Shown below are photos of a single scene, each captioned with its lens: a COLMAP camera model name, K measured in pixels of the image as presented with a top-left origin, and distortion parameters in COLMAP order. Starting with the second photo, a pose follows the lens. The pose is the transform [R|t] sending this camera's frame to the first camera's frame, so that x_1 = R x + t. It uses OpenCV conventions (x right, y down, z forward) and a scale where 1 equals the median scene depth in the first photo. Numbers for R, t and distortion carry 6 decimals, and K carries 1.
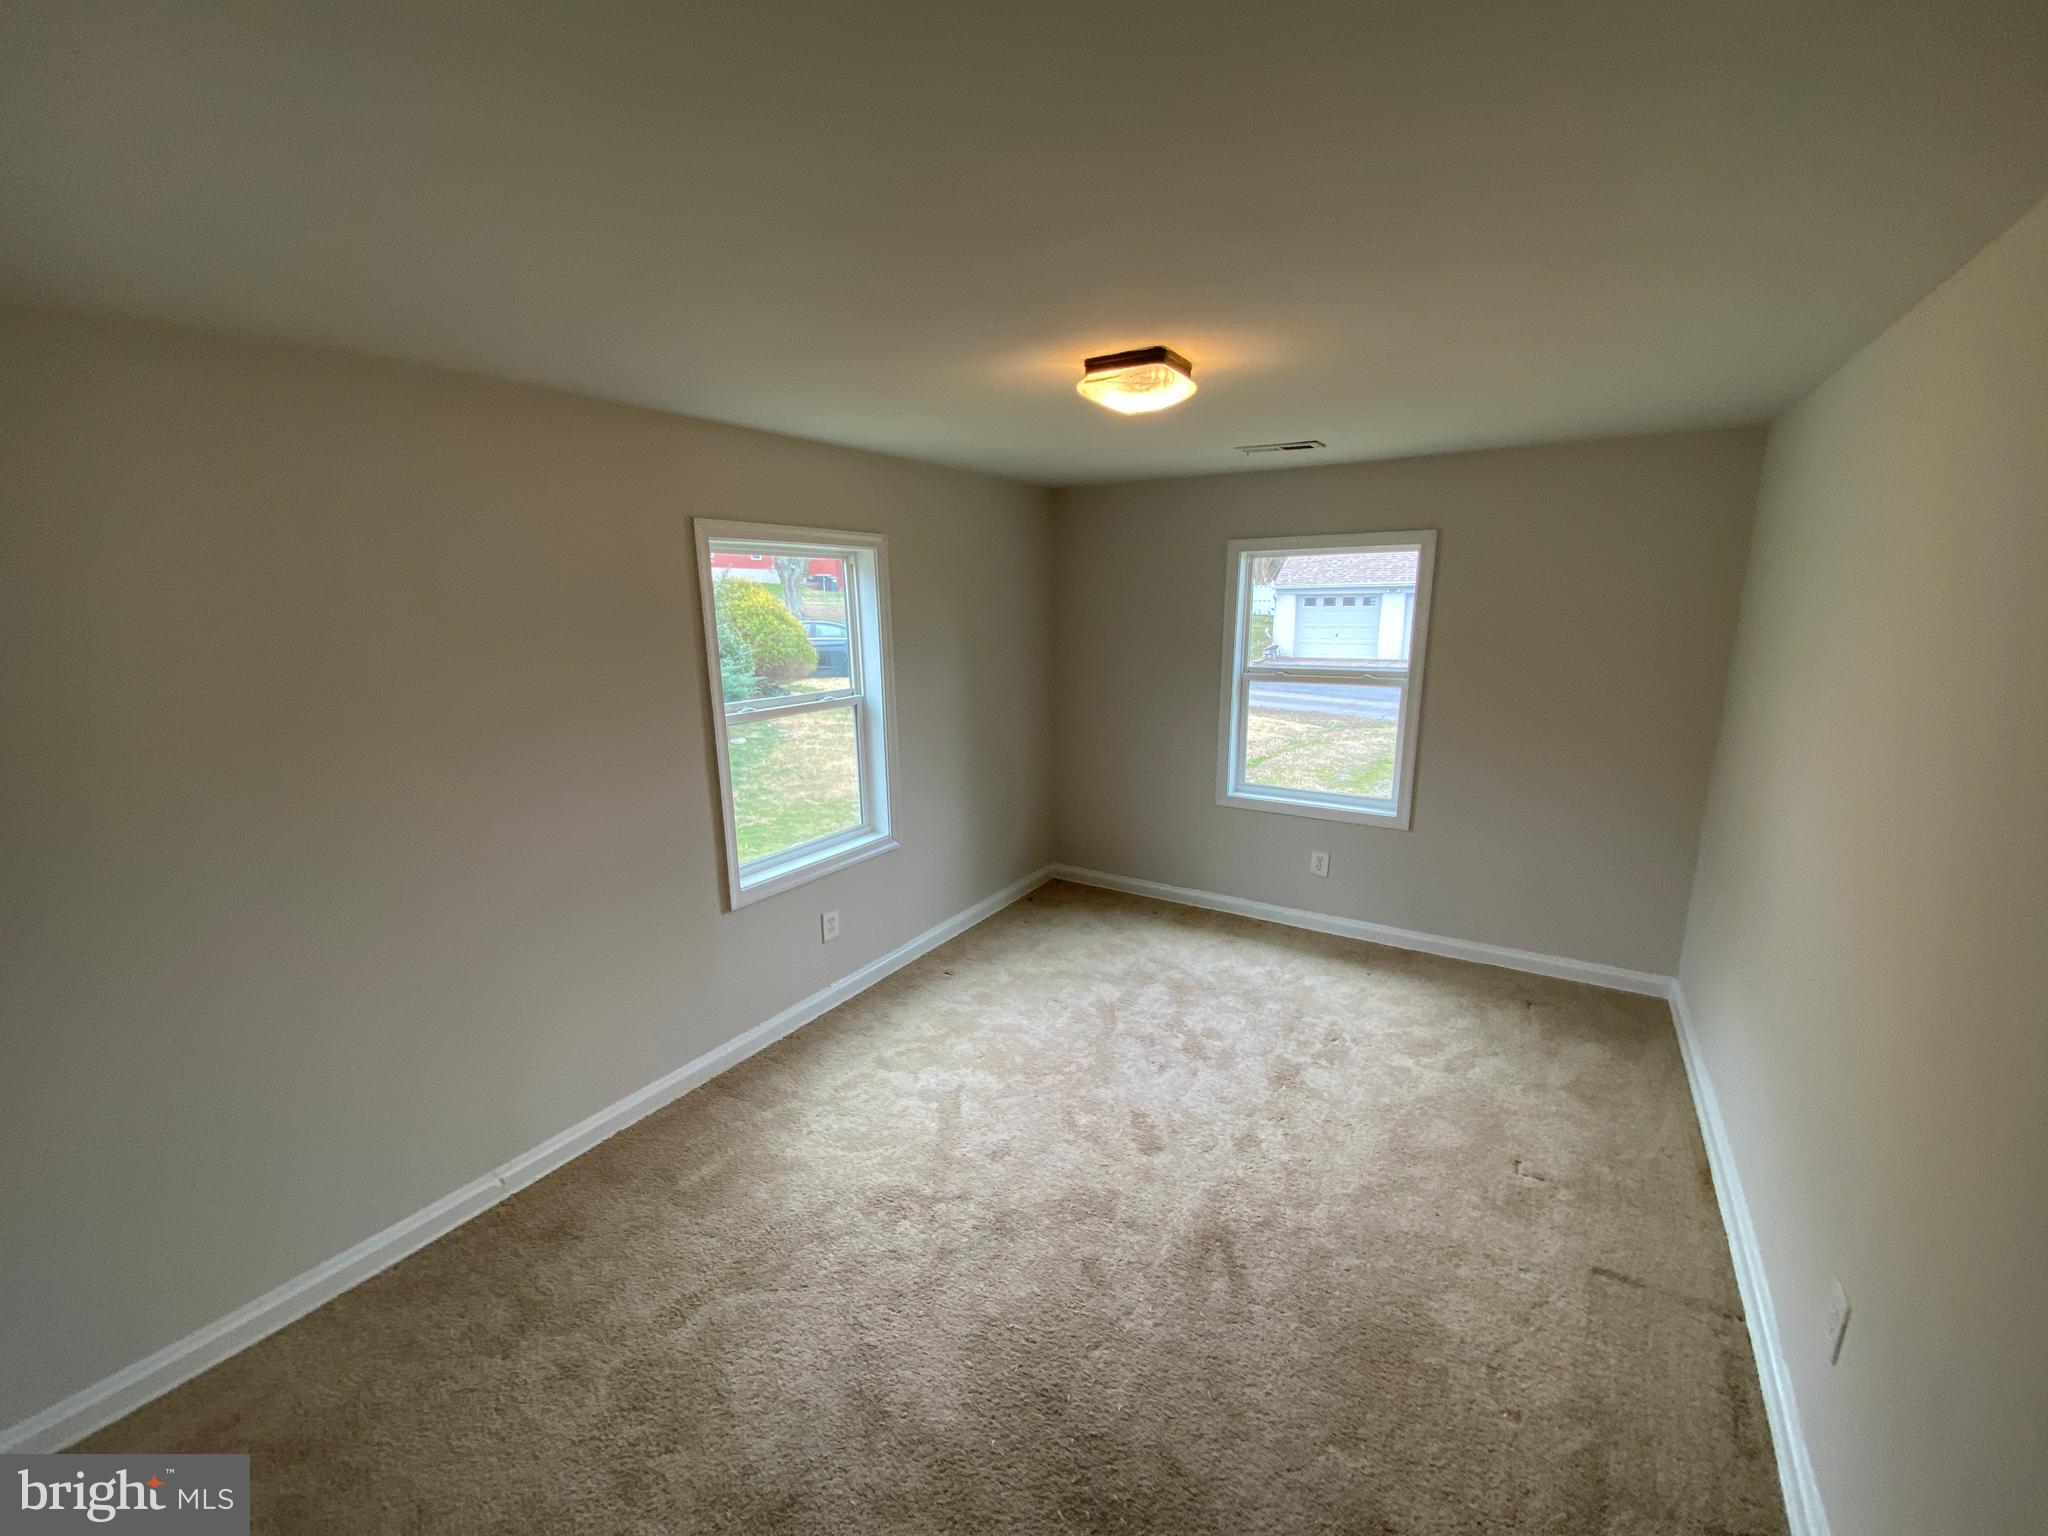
lens RADIAL K [[818.8, 0, 1018.8], [0, 818.8, 811.5], [0, 0, 1]] dist [0.000586, -0.015387]
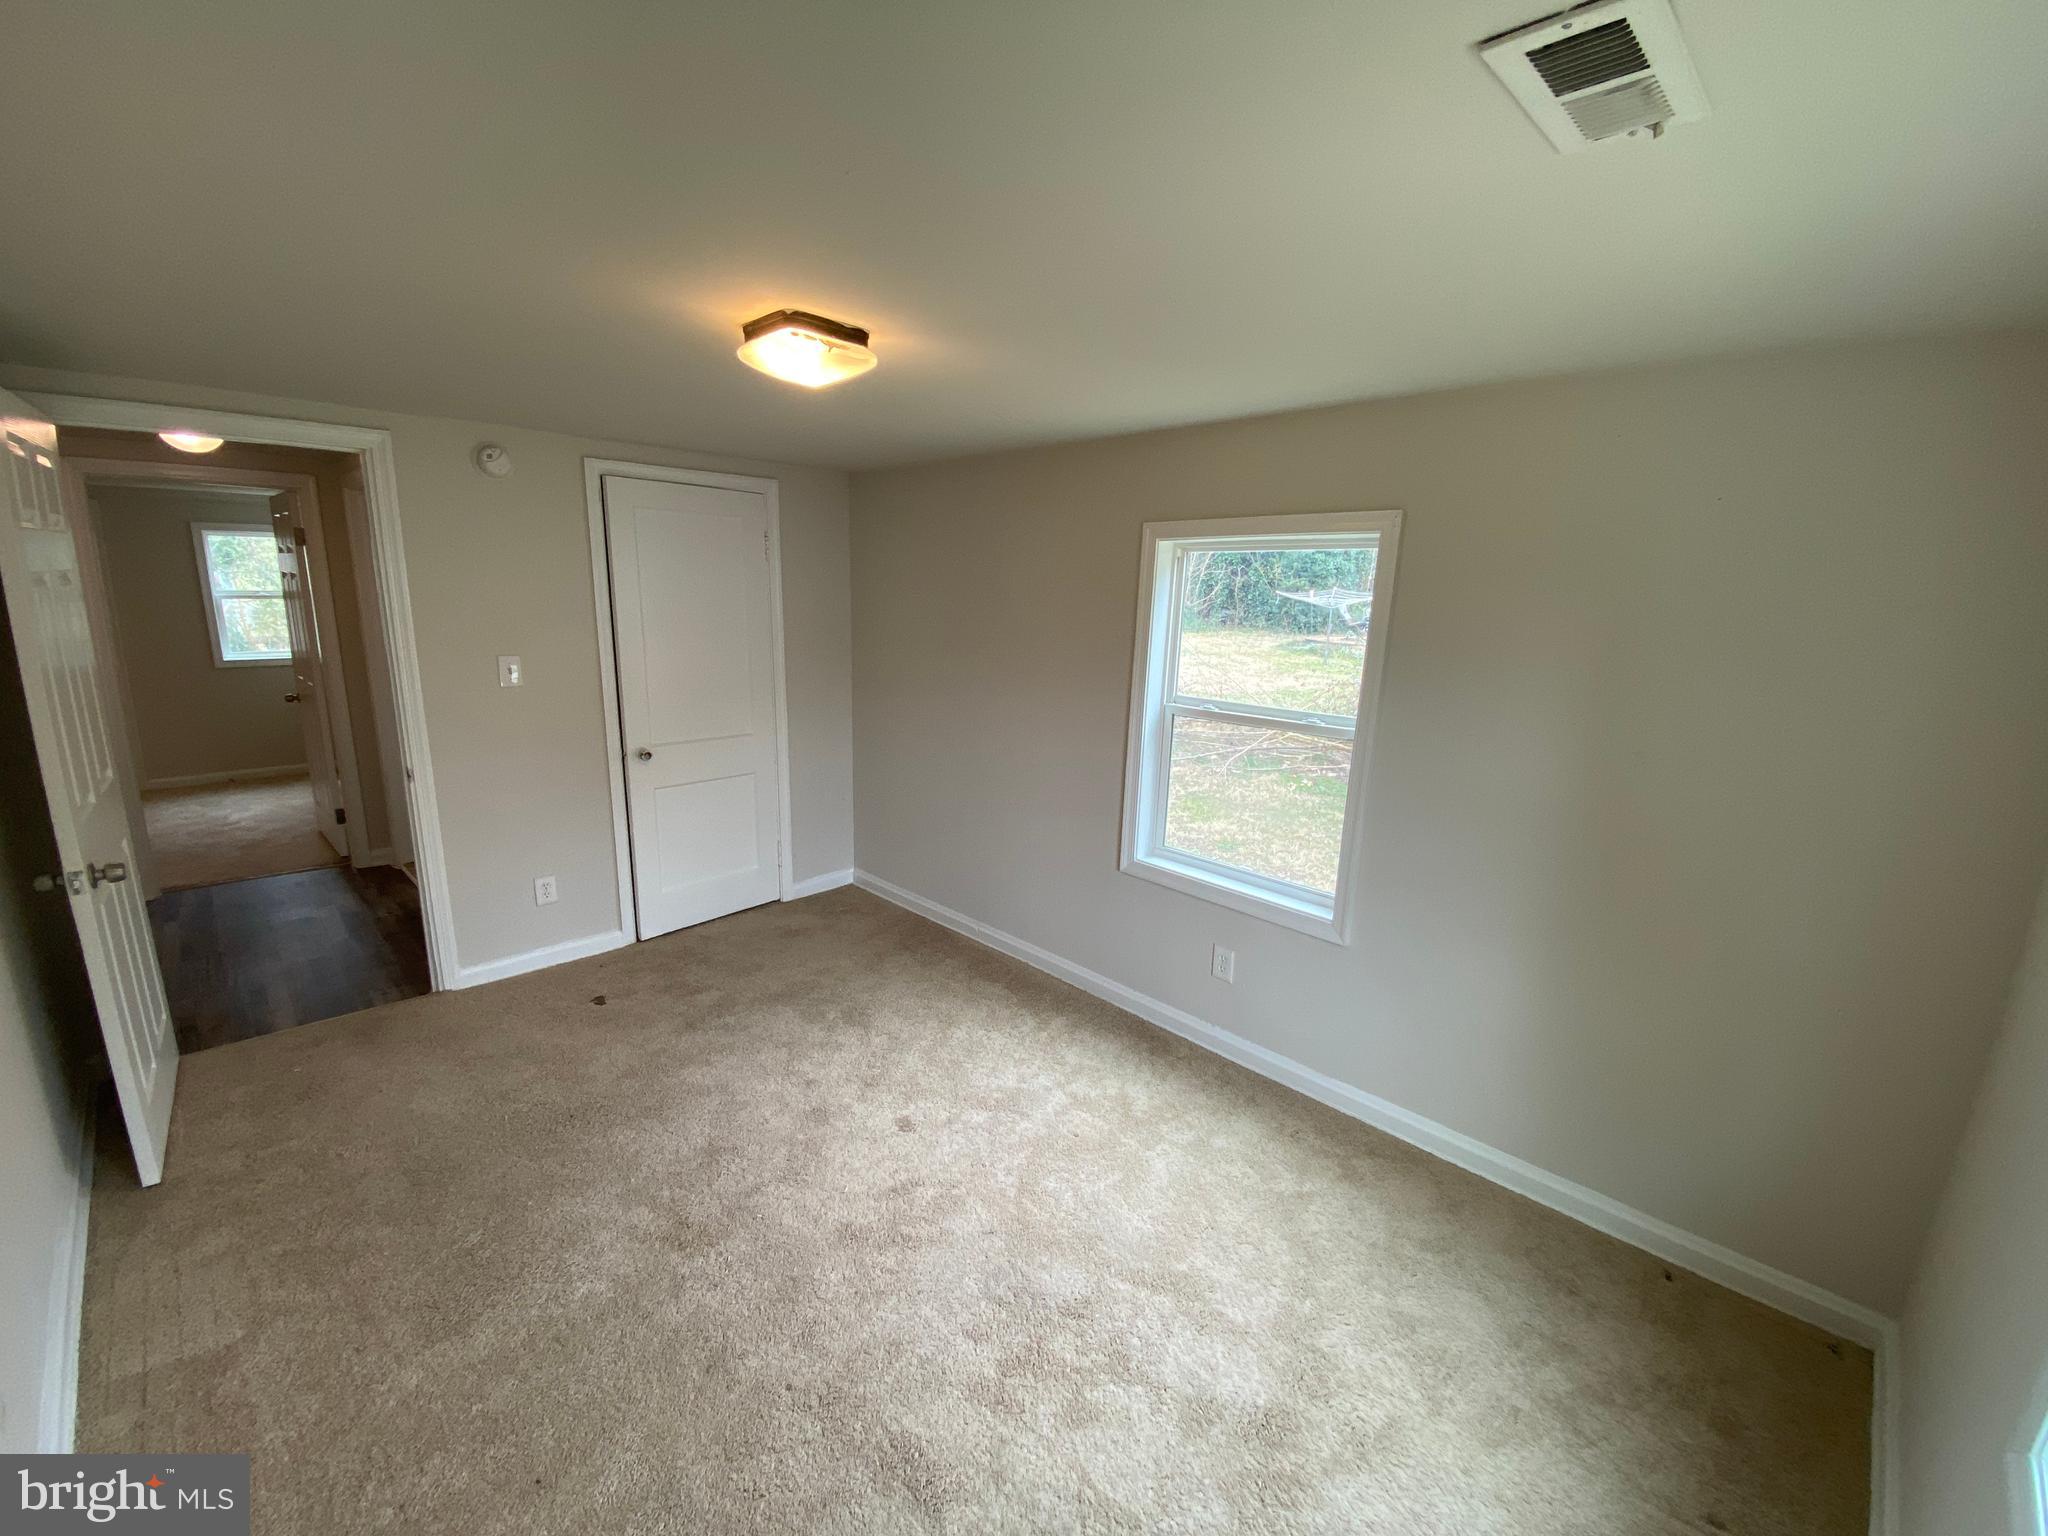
lens RADIAL K [[835.3, 0, 1026.8], [0, 835.3, 774.9], [0, 0, 1]] dist [0.046261, -0.034769]
pose [[-0.213510, 0.233048, -0.948737, 0.680927], [-0.268768, 0.919645, 0.286387, -0.273178], [0.939243, 0.316136, -0.133717, 0.909544]]
